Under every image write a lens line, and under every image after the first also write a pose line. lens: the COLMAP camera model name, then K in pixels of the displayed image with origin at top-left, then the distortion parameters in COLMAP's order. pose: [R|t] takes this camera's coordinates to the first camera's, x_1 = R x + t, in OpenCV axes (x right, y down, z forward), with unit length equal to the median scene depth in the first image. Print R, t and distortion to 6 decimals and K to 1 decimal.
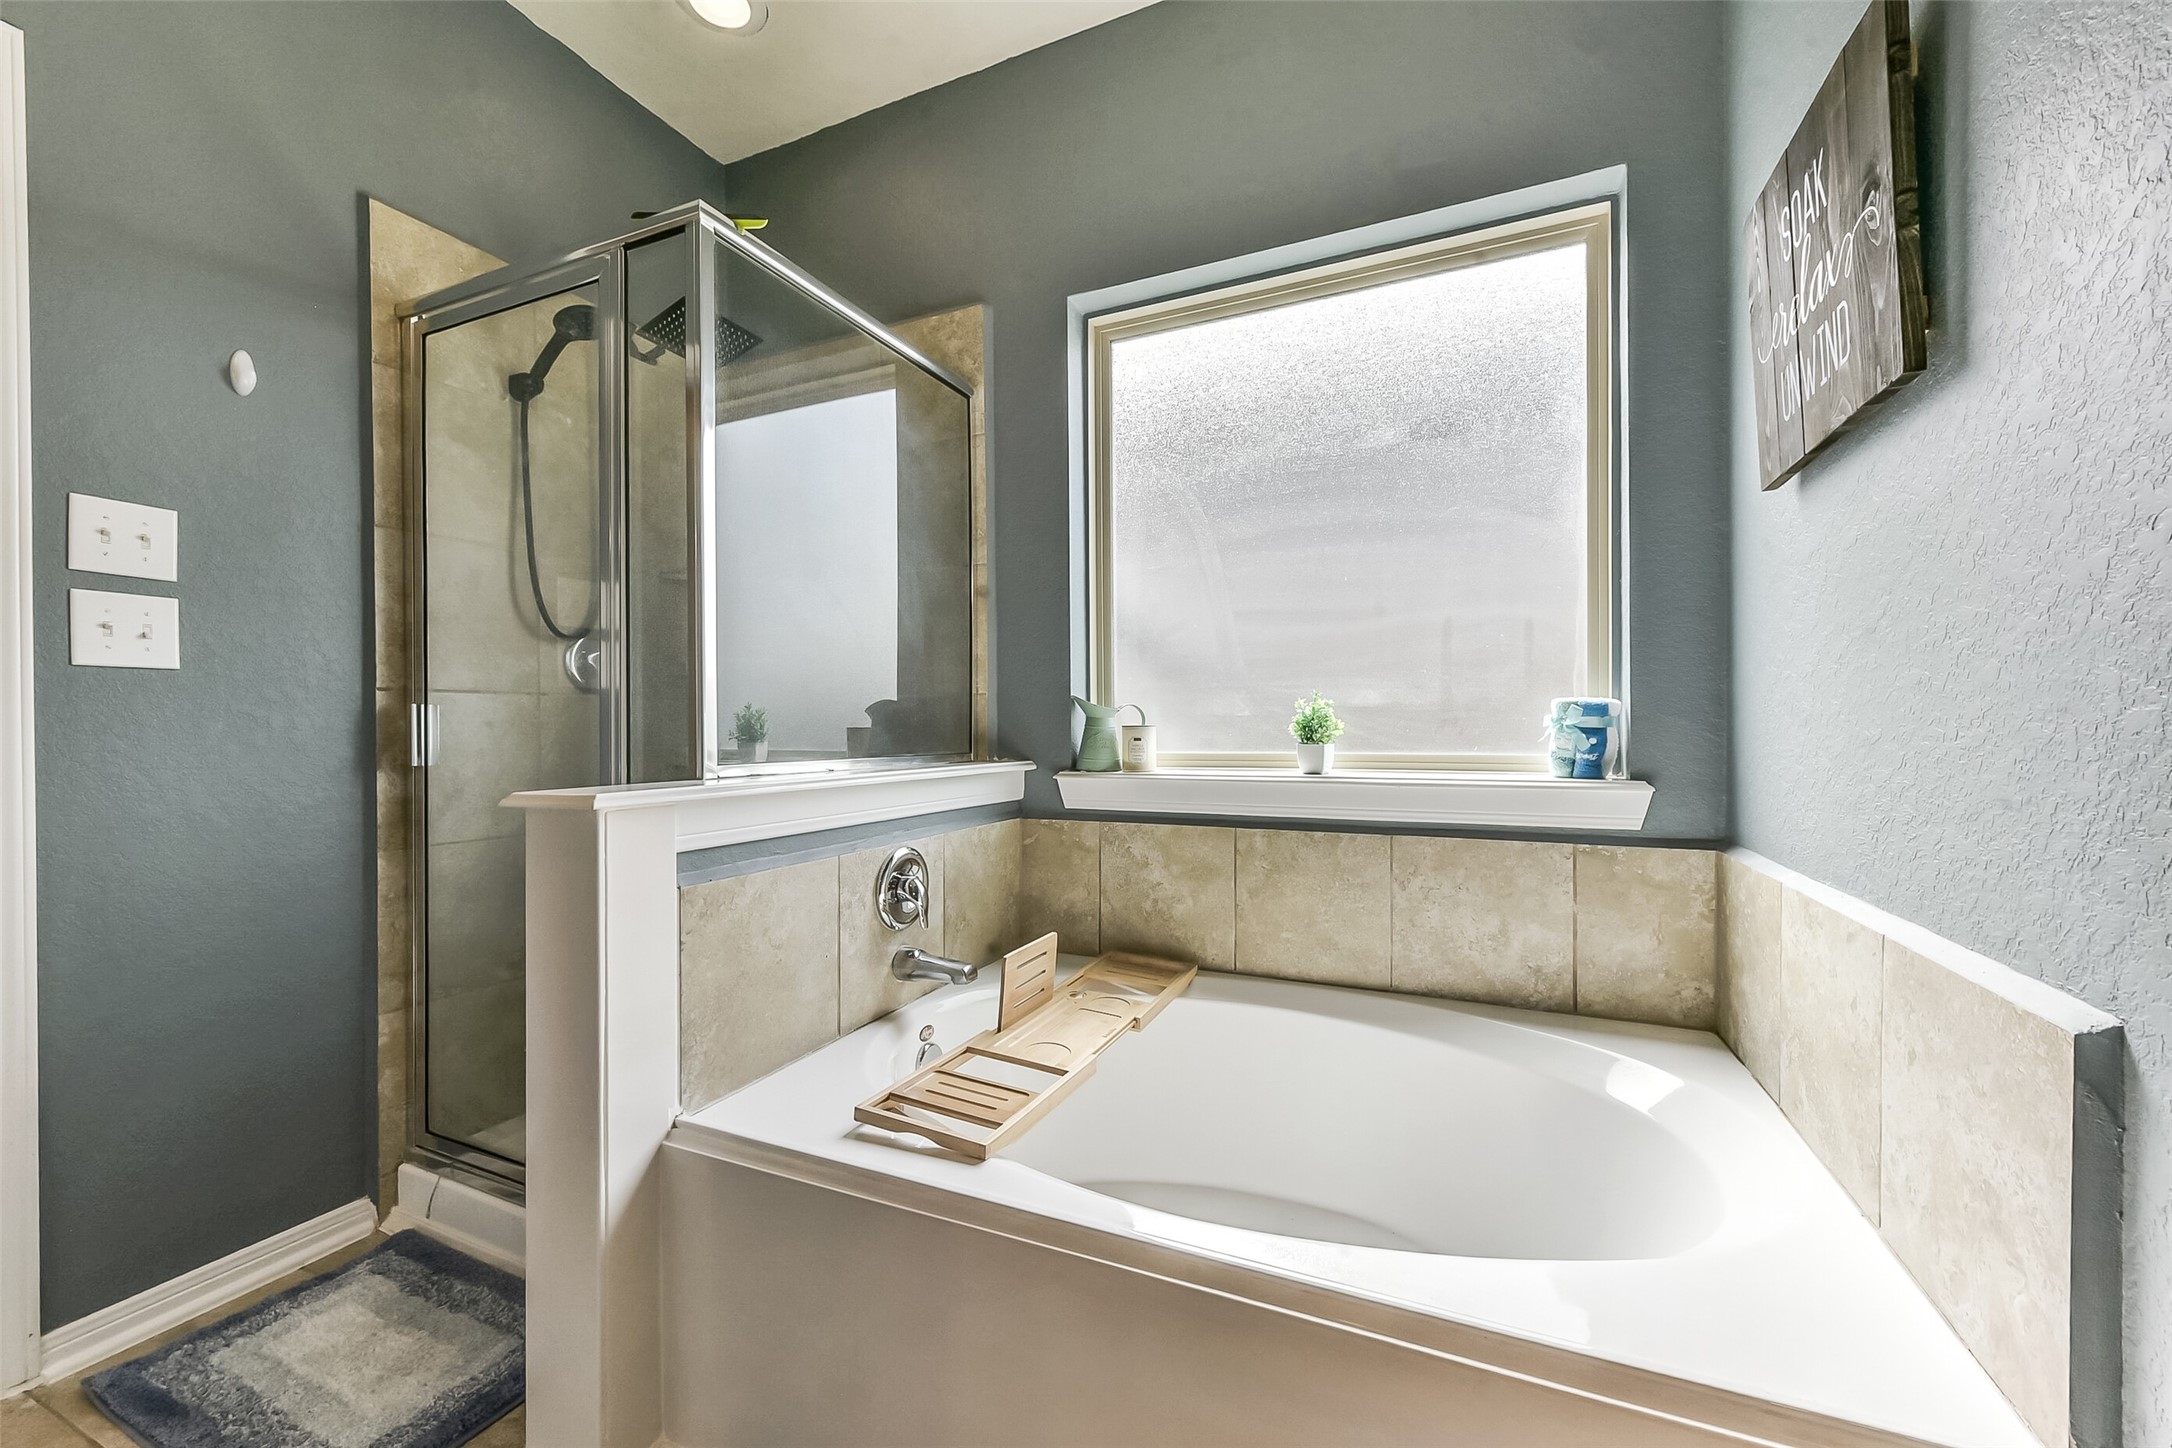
lens RADIAL K [[843.8, 0, 1087.4], [0, 843.8, 735.0], [0, 0, 1]] dist [0.000660, -0.000254]
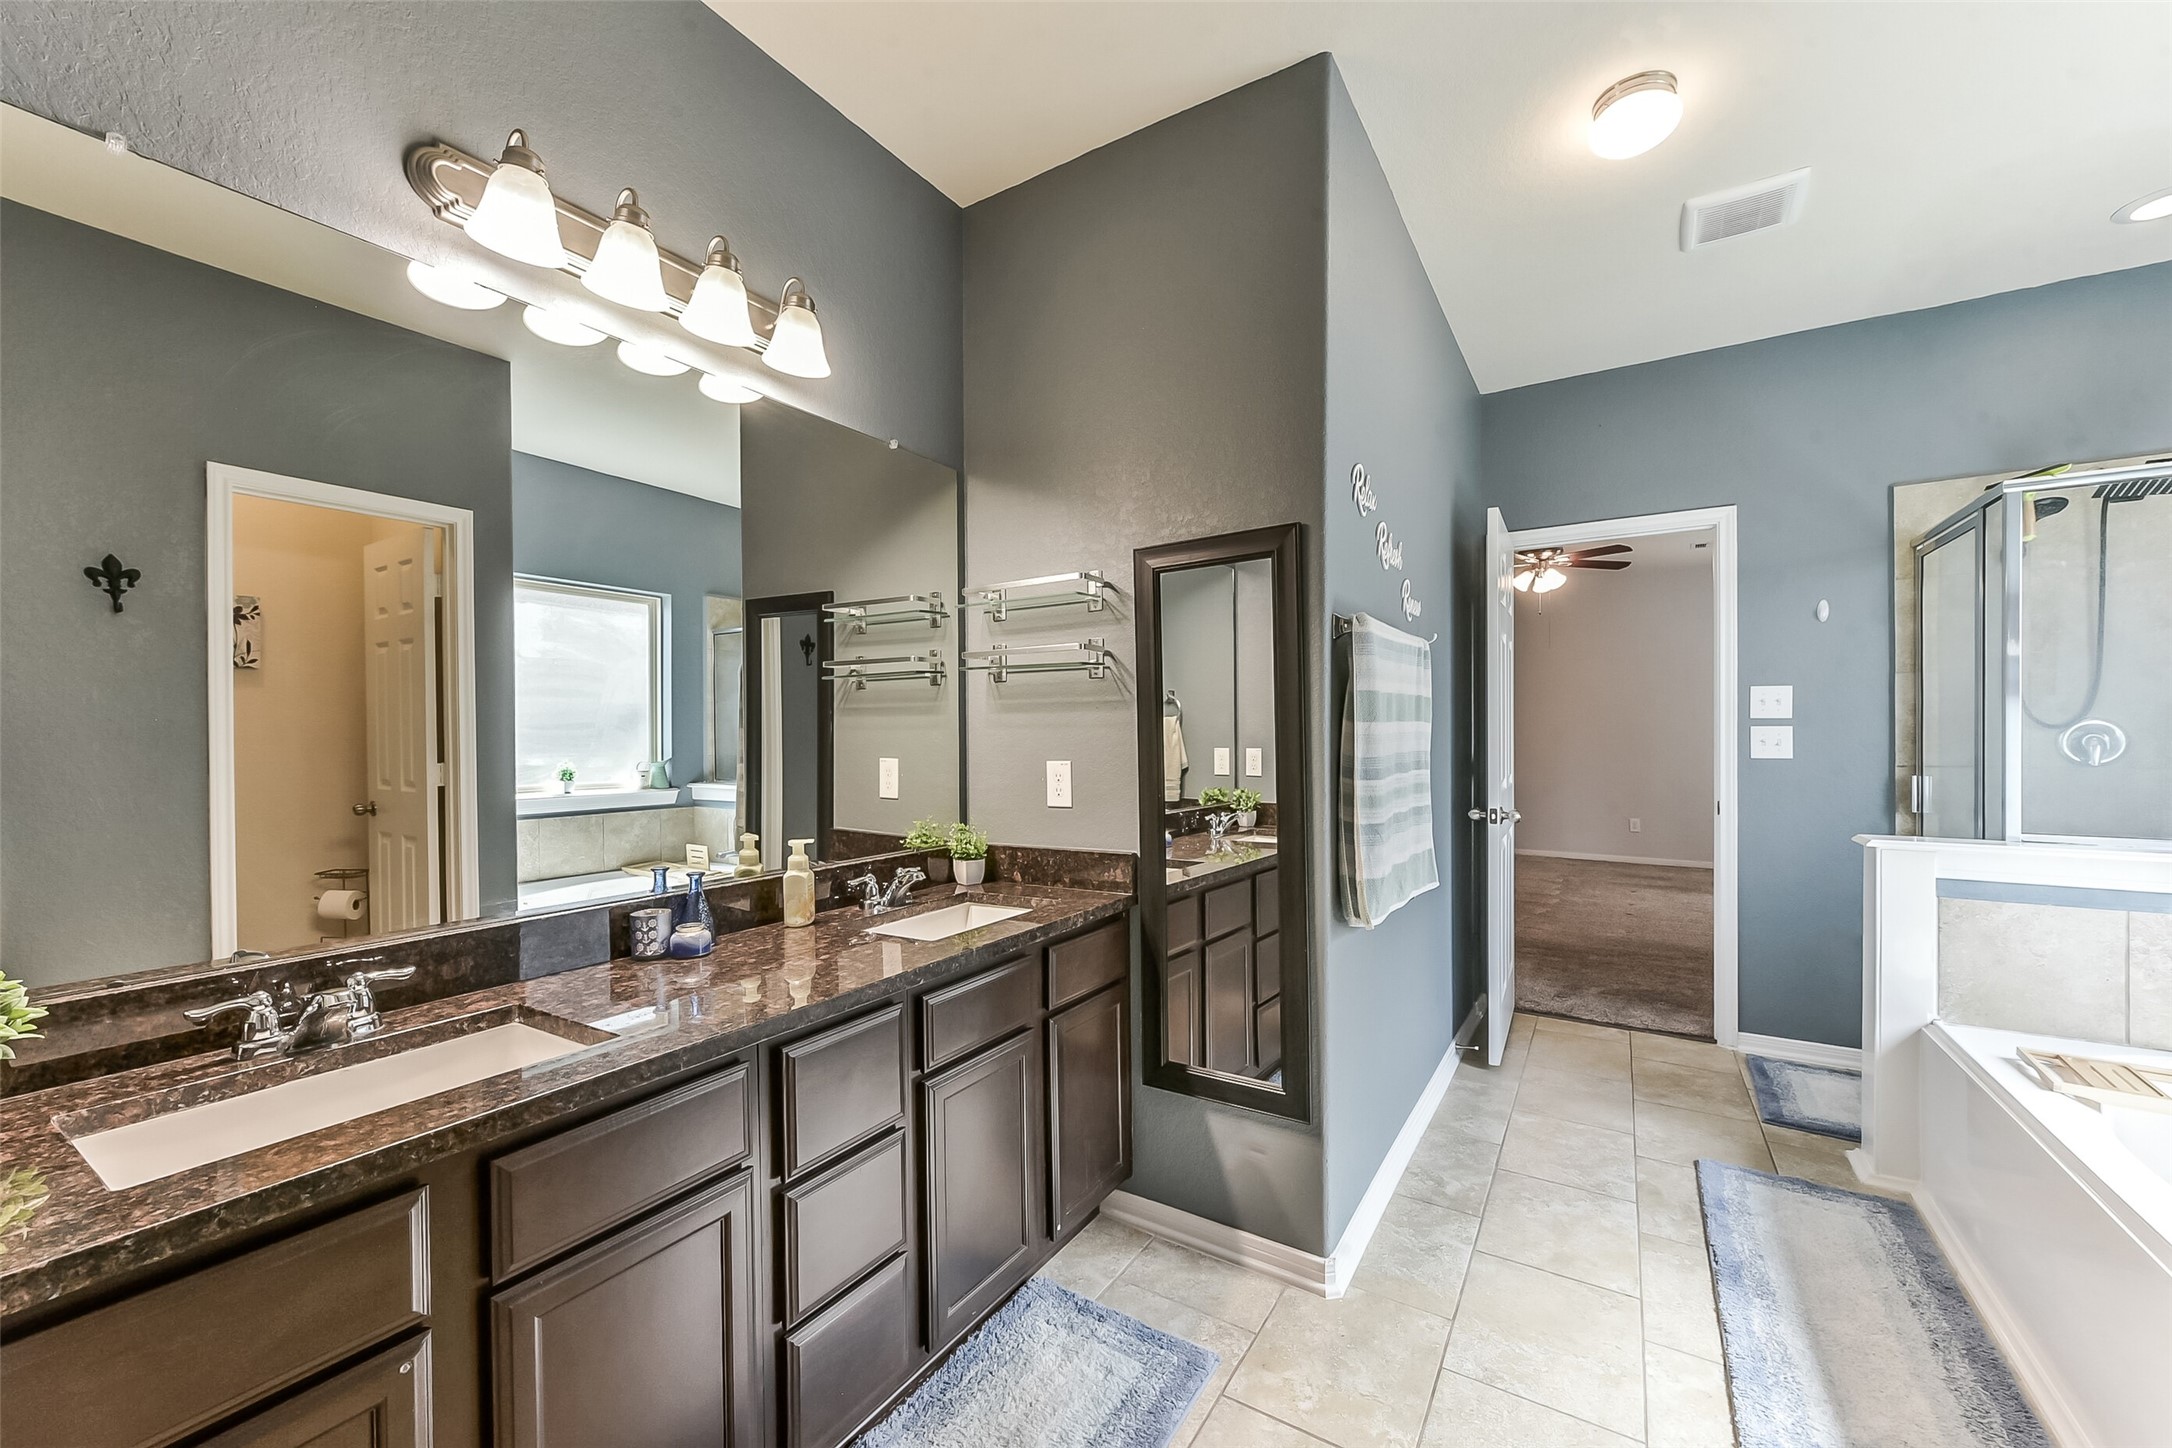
lens RADIAL K [[843.8, 0, 1082.9], [0, 843.8, 736.6], [0, 0, 1]] dist [0.000660, -0.000254]
pose [[-0.149834, 0.010737, -0.988653, 1.322318], [-0.001691, 0.999937, 0.011116, -0.153641], [0.988710, 0.003338, -0.149806, -0.469745]]
